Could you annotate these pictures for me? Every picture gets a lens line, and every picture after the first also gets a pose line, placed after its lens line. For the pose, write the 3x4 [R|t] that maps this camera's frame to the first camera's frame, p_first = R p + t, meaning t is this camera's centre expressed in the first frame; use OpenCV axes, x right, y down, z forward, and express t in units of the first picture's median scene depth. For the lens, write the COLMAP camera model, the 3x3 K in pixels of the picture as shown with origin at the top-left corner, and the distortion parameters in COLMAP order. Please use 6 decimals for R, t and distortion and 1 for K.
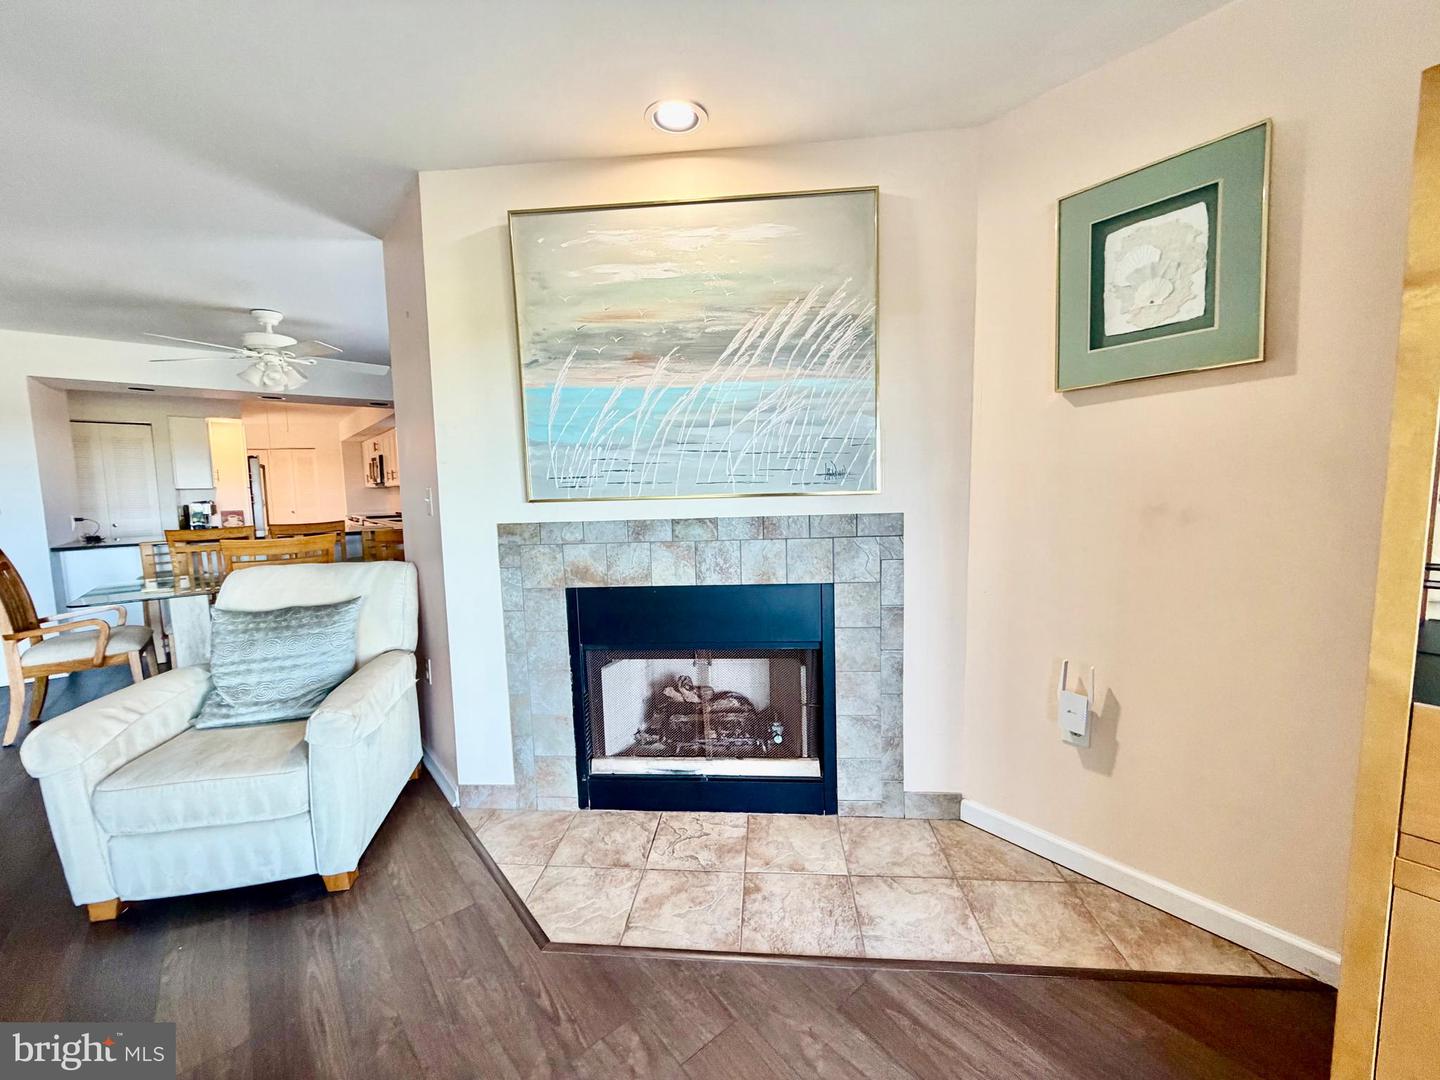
lens RADIAL K [[574.9, 0, 715.1], [0, 574.9, 541.4], [0, 0, 1]] dist [0.000608, -0.000603]
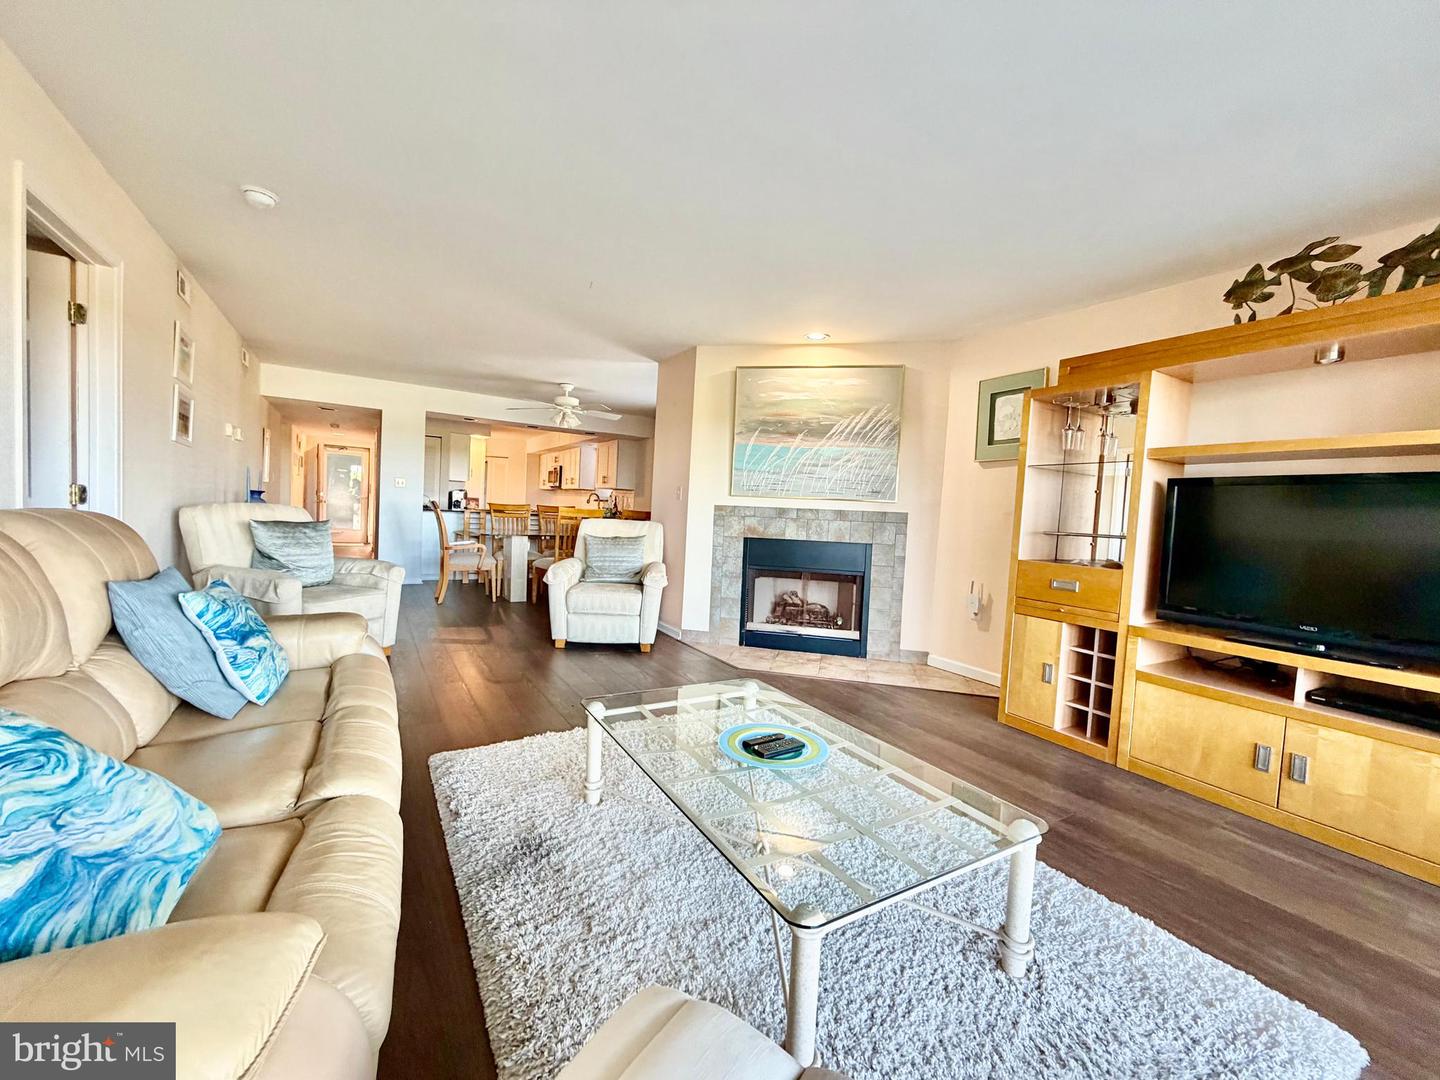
lens RADIAL K [[574.9, 0, 715.1], [0, 574.9, 541.4], [0, 0, 1]] dist [0.000608, -0.000603]
pose [[0.987408, 0.080998, -0.135888, -0.075335], [-0.087050, 0.995433, -0.039191, 0.192561], [0.132093, 0.050527, 0.989949, -1.138633]]
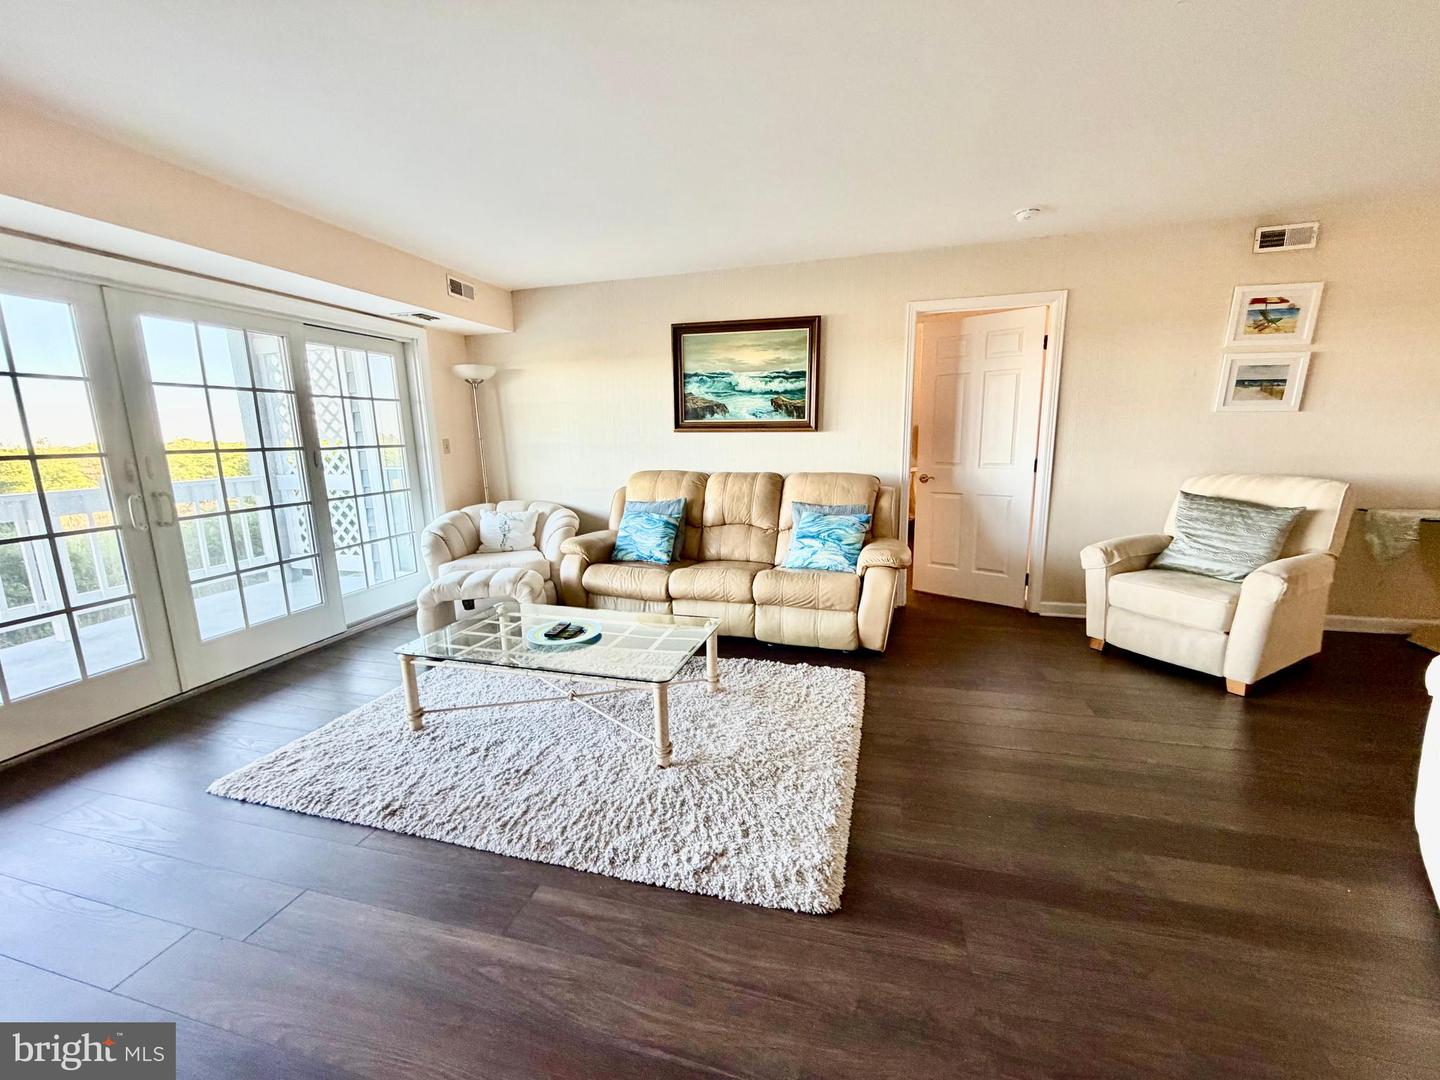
lens RADIAL K [[574.9, 0, 715.1], [0, 574.9, 541.4], [0, 0, 1]] dist [0.000608, -0.000603]
pose [[-0.815997, 0.141495, -0.560472, 0.306219], [-0.016234, 0.963588, 0.266900, -0.076017], [0.577828, 0.226888, -0.783987, 0.764746]]
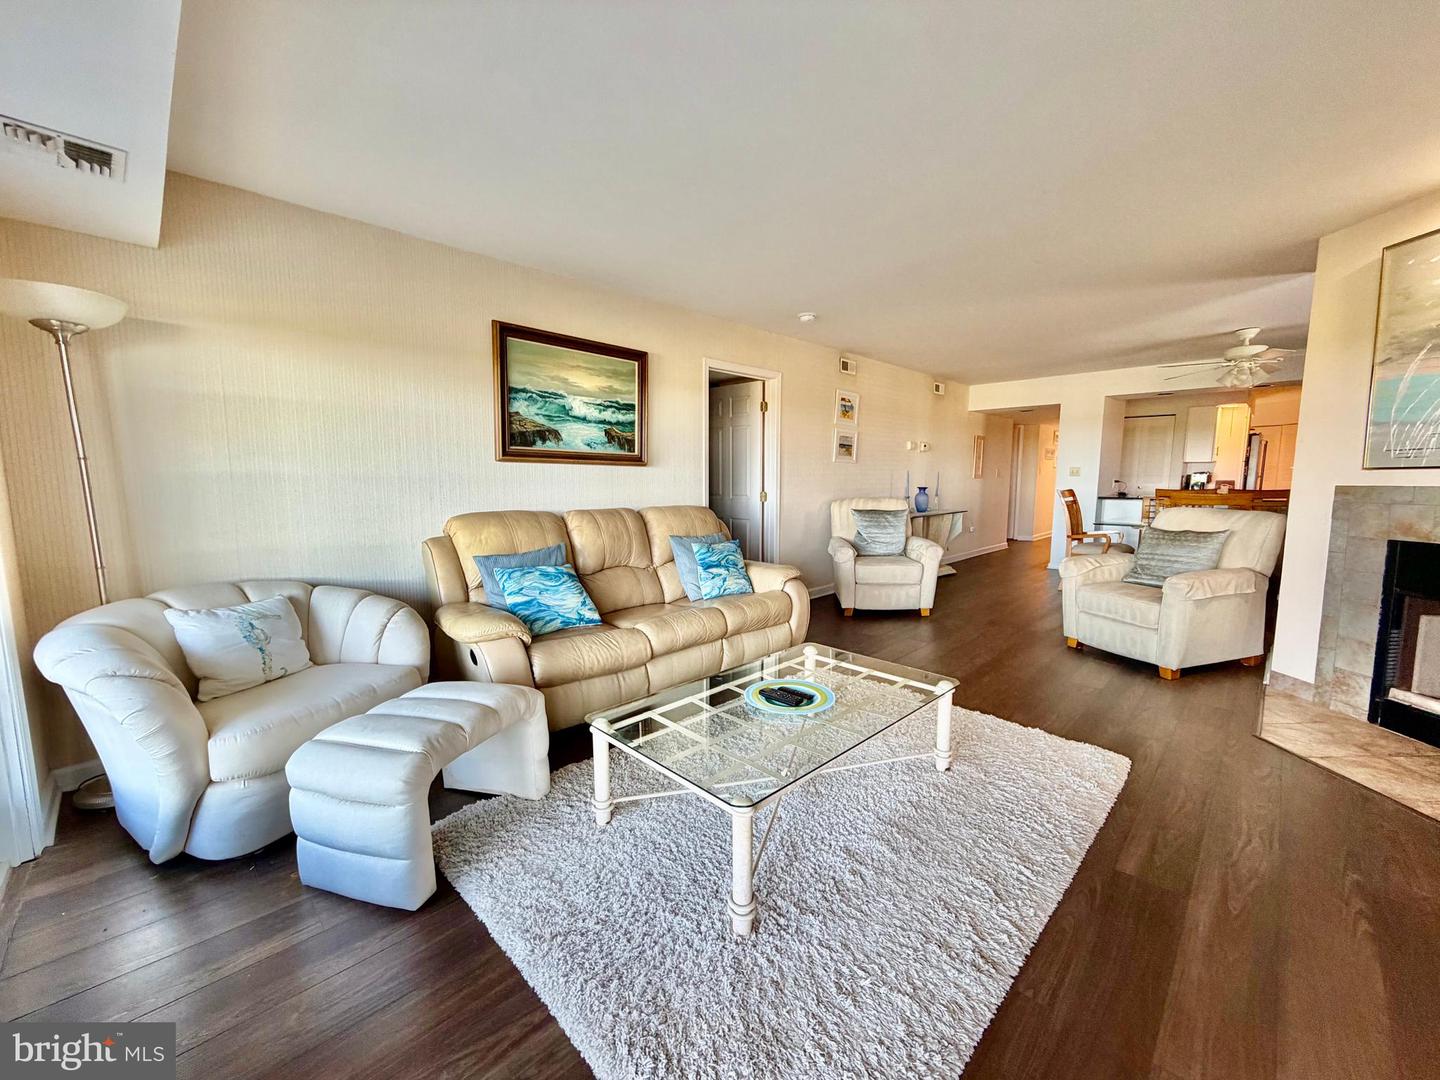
lens RADIAL K [[568.9, 0, 721.4], [0, 568.9, 544.5], [0, 0, 1]] dist [0.000849, 0.000161]
pose [[0.099765, 0.140369, -0.985060, 0.818491], [-0.091883, 0.987069, 0.131350, 0.063016], [0.990760, 0.077406, 0.111372, -0.564028]]
